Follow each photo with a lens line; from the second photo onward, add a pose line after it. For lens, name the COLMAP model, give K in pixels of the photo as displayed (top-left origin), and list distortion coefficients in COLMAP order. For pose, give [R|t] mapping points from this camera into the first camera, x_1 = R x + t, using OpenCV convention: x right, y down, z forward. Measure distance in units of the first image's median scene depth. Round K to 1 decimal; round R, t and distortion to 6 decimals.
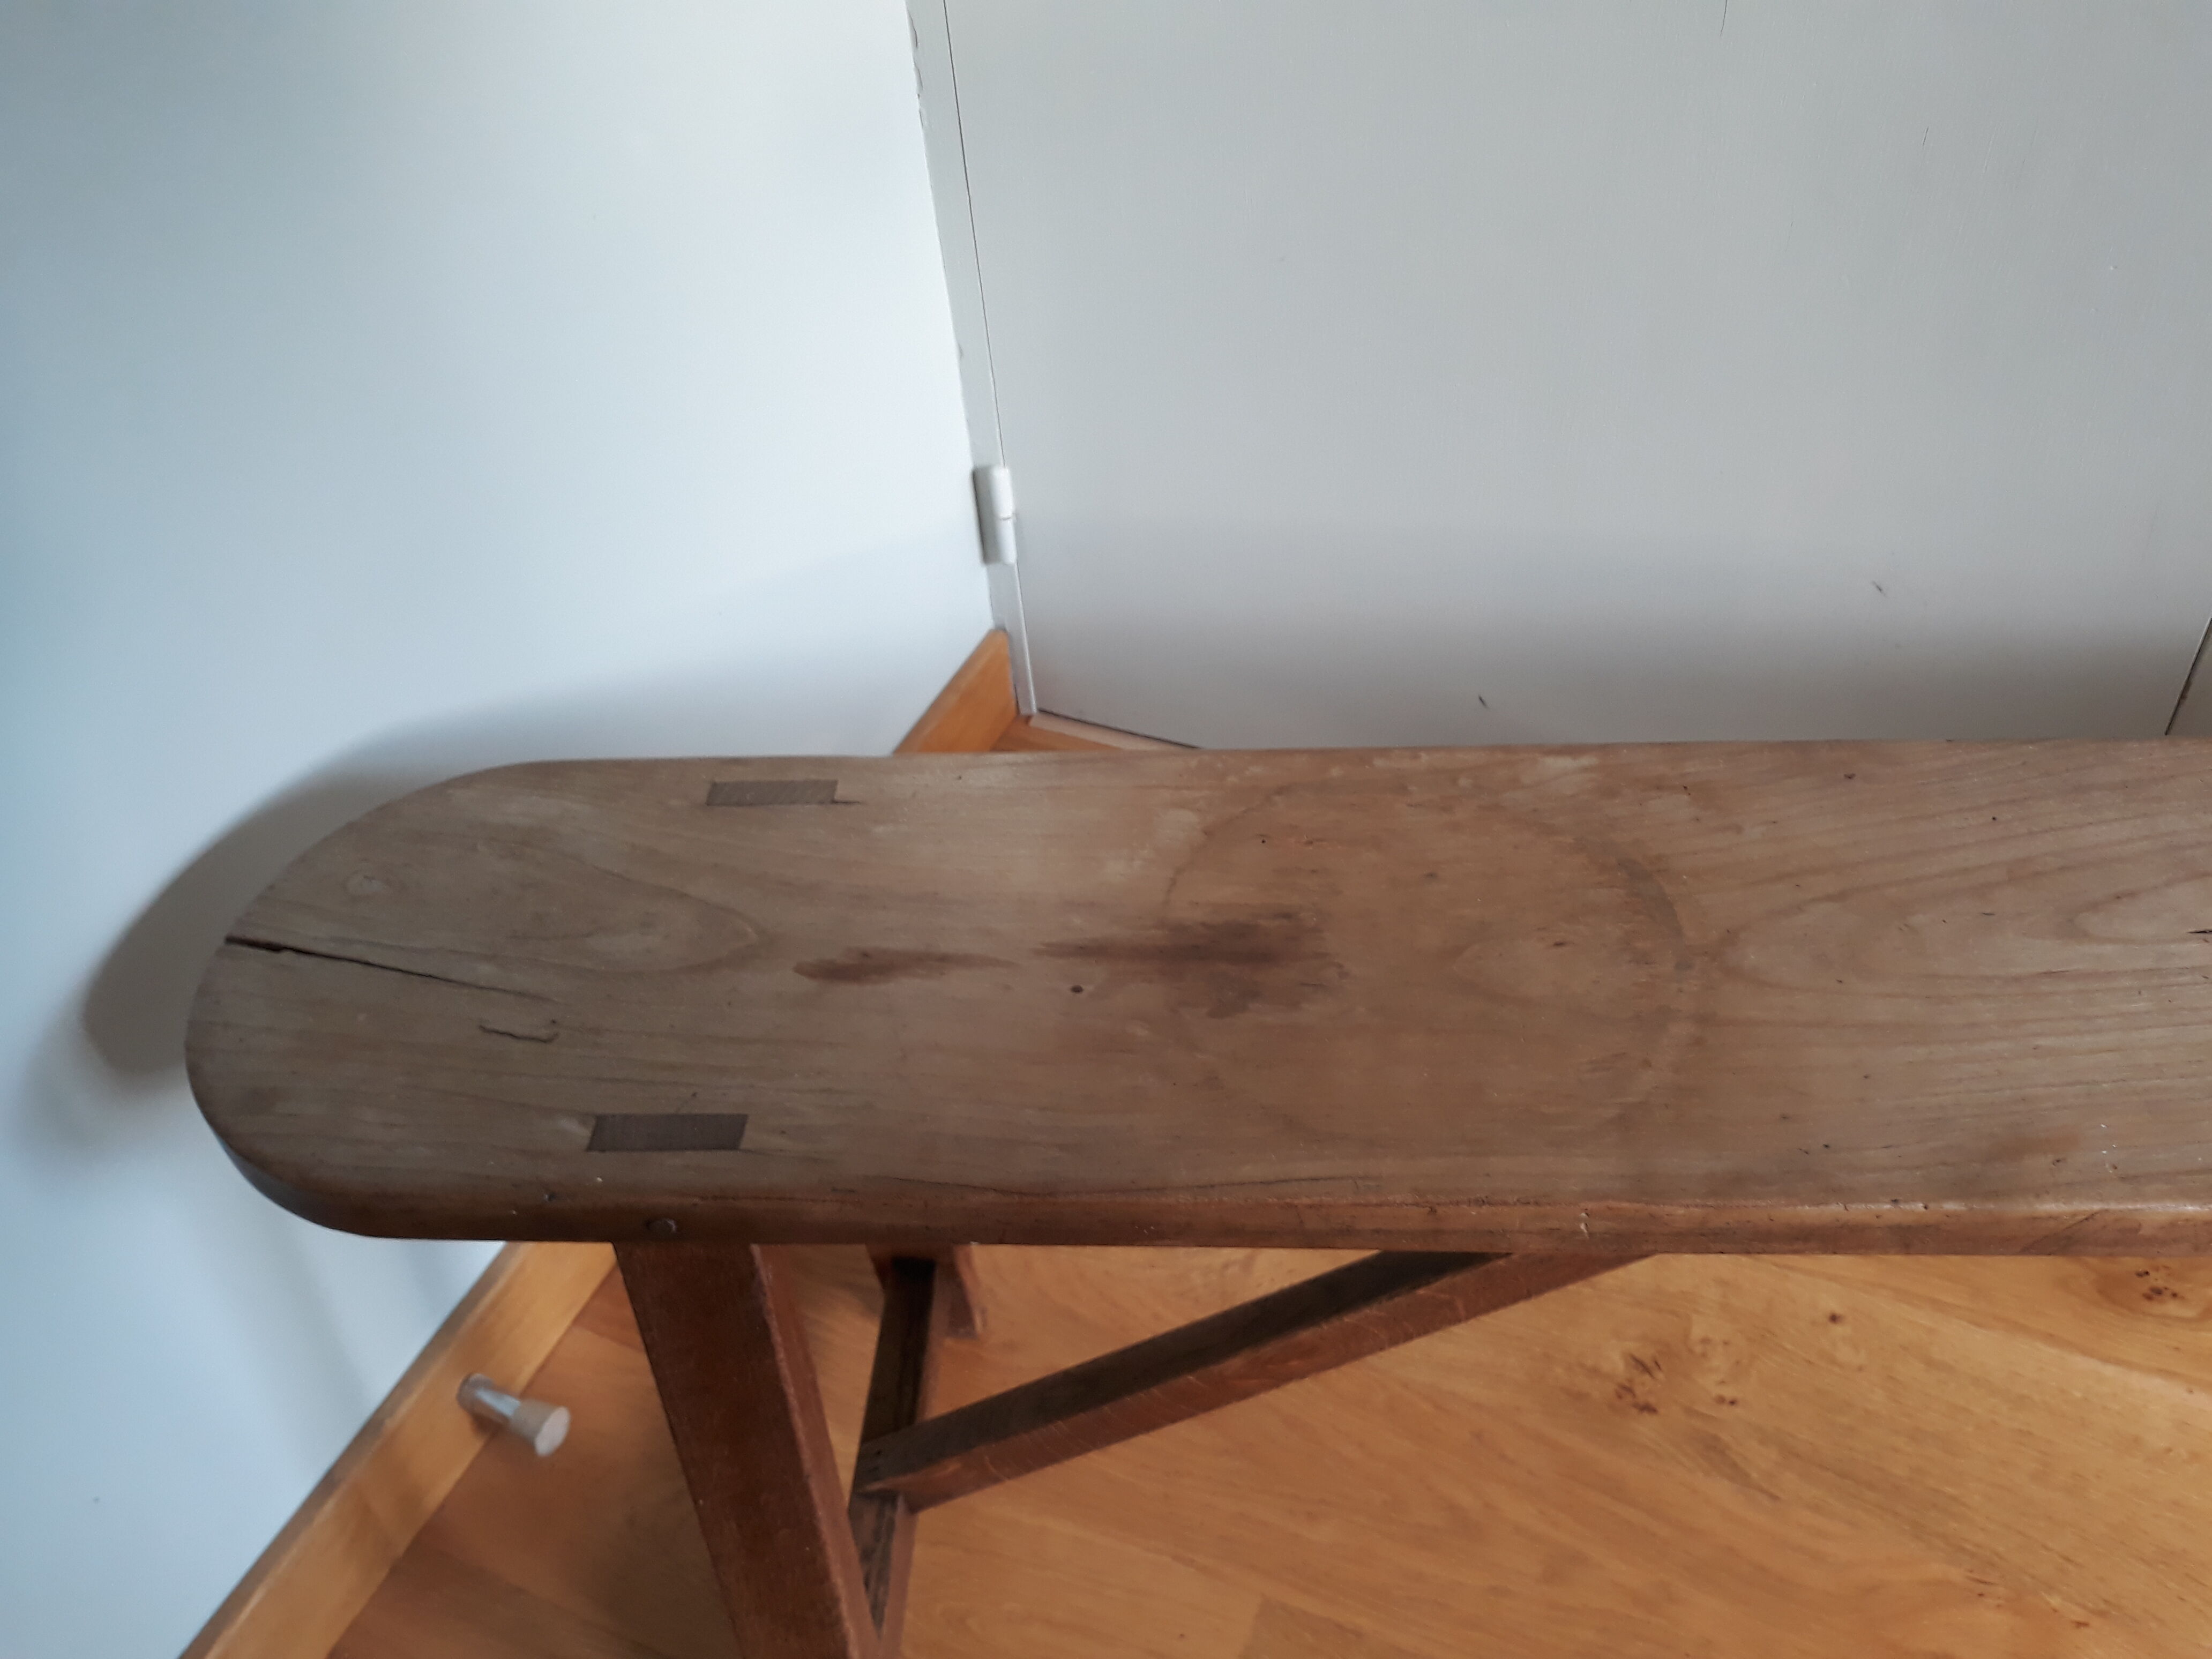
lens RADIAL K [[1772.6, 0, 1098.4], [0, 1772.6, 866.5], [0, 0, 1]] dist [0.023841, -0.011606]
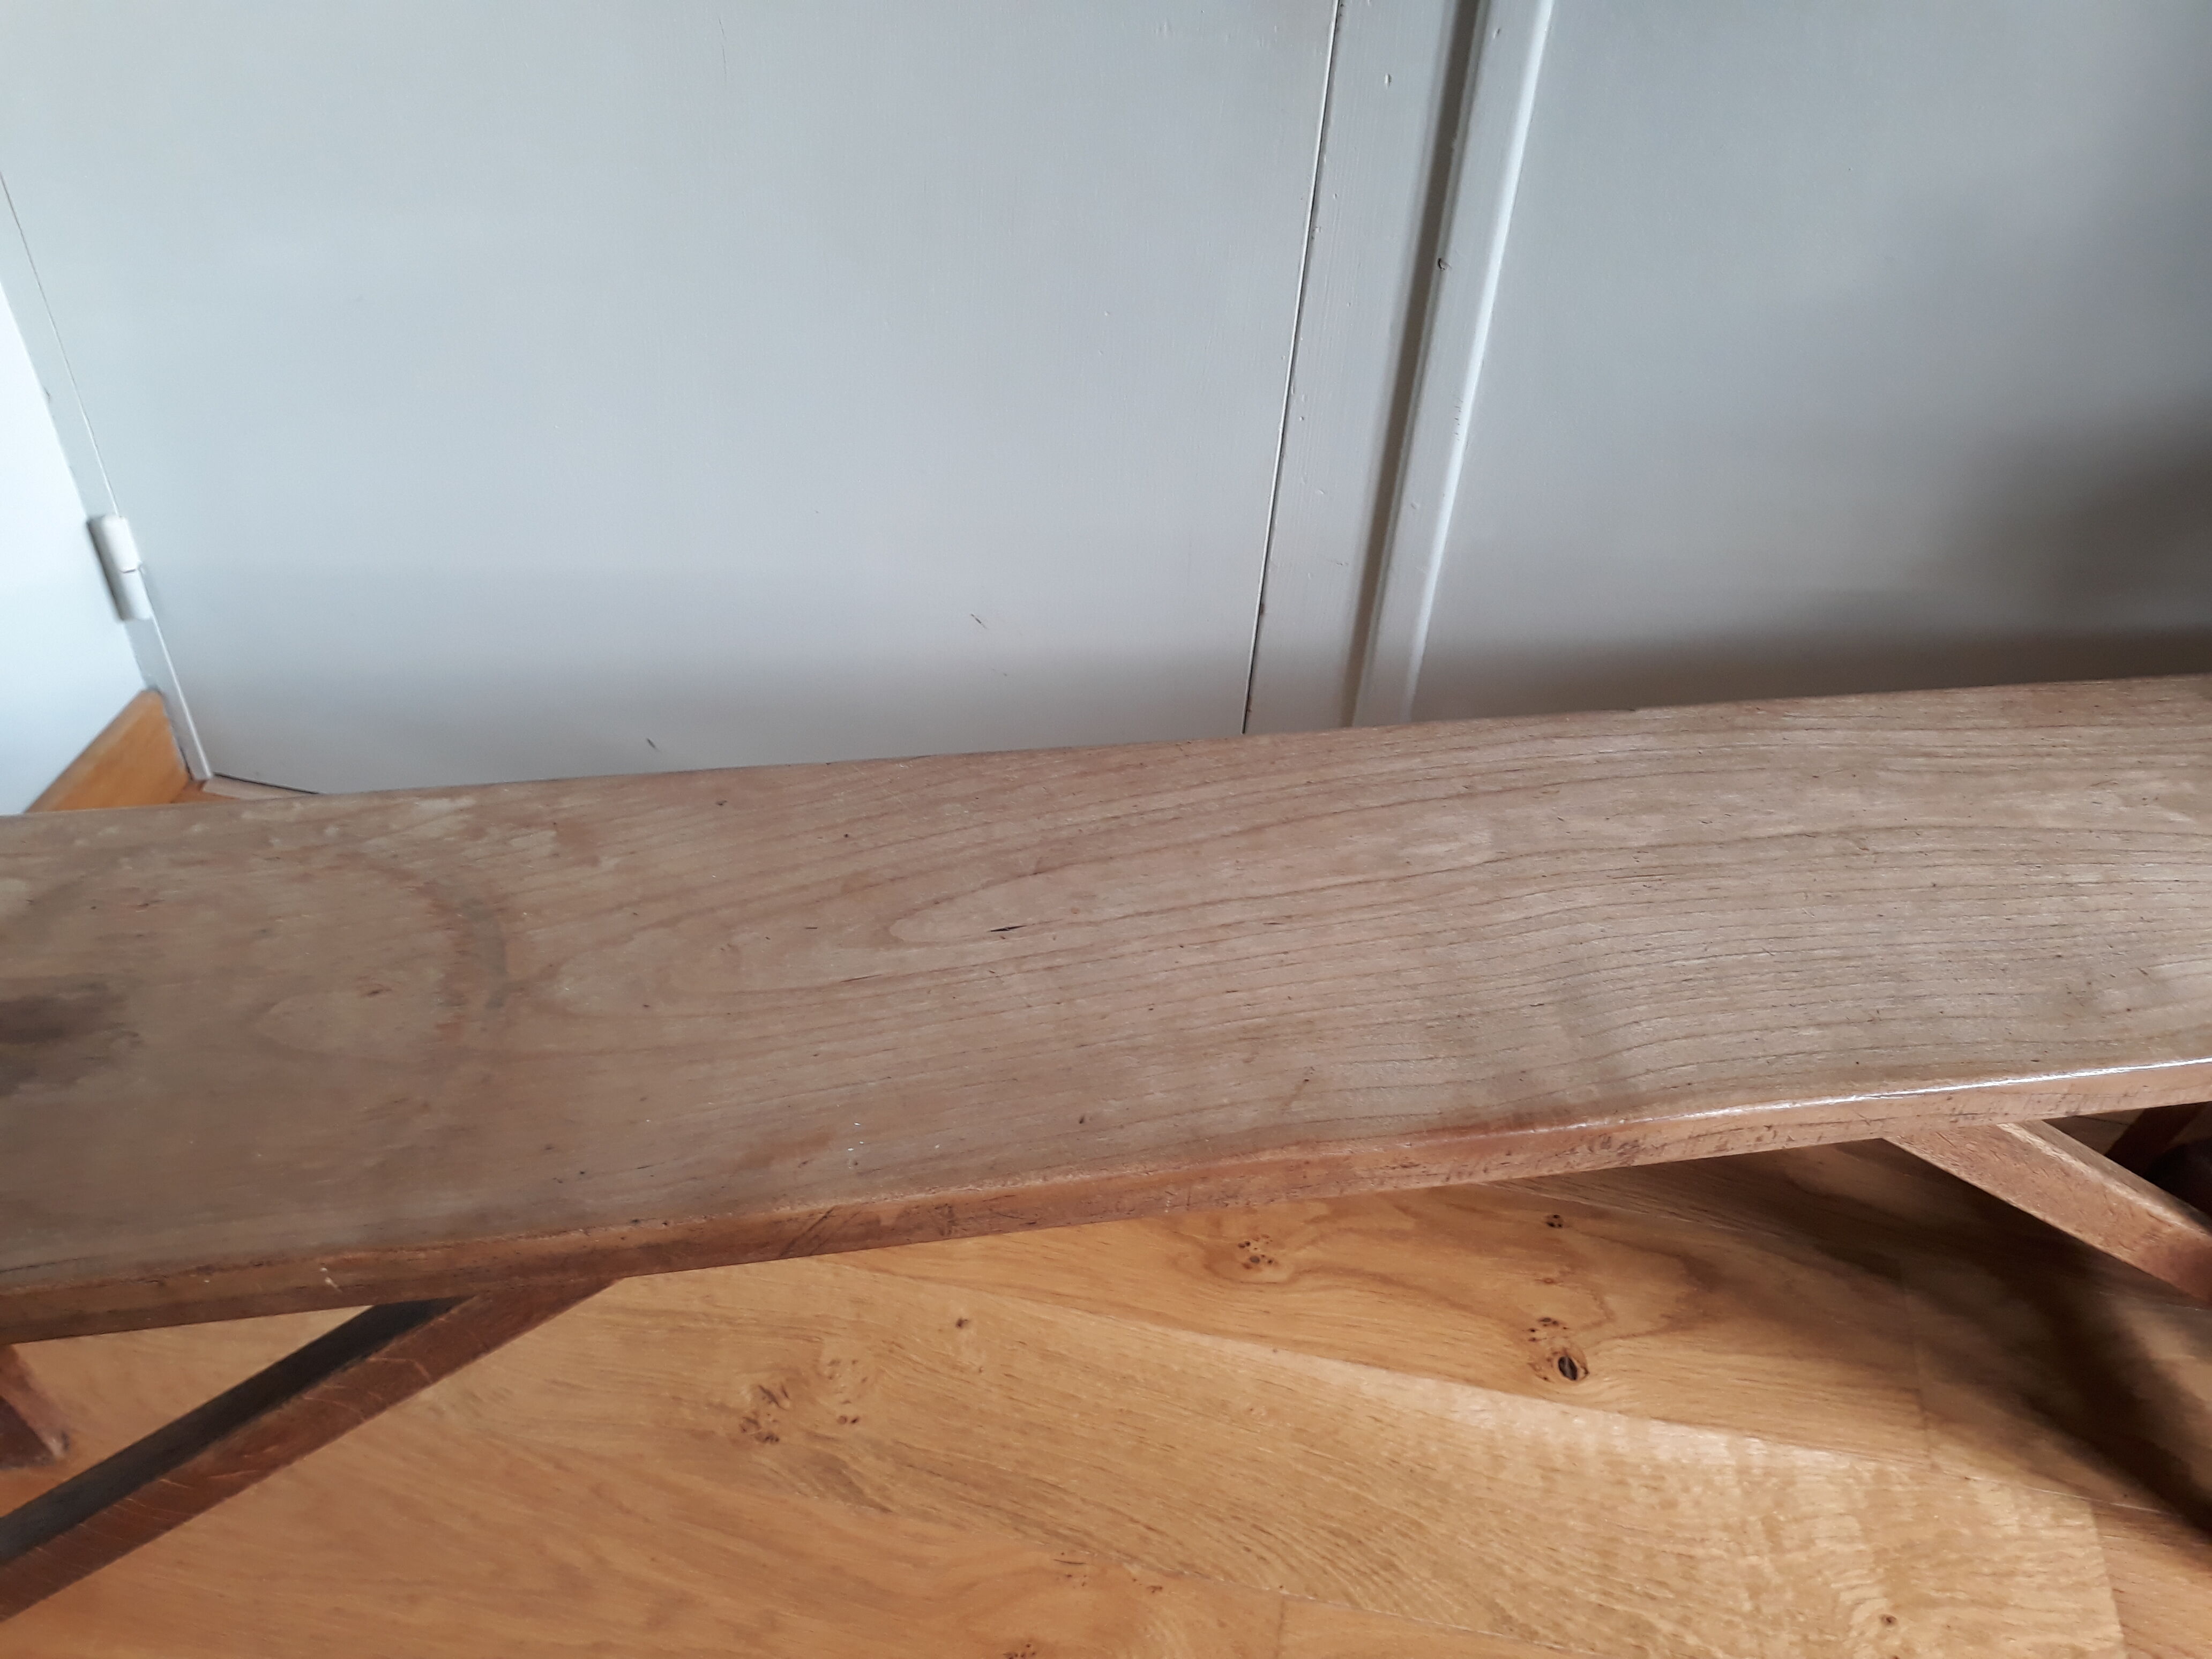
lens RADIAL K [[1793.9, 0, 1042.2], [0, 1793.9, 827.8], [0, 0, 1]] dist [-0.003923, -0.006542]
pose [[0.974335, -0.063087, 0.216083, 0.374687], [0.072472, 0.996728, -0.035780, 0.014222], [-0.213119, 0.050521, 0.975719, -0.046008]]
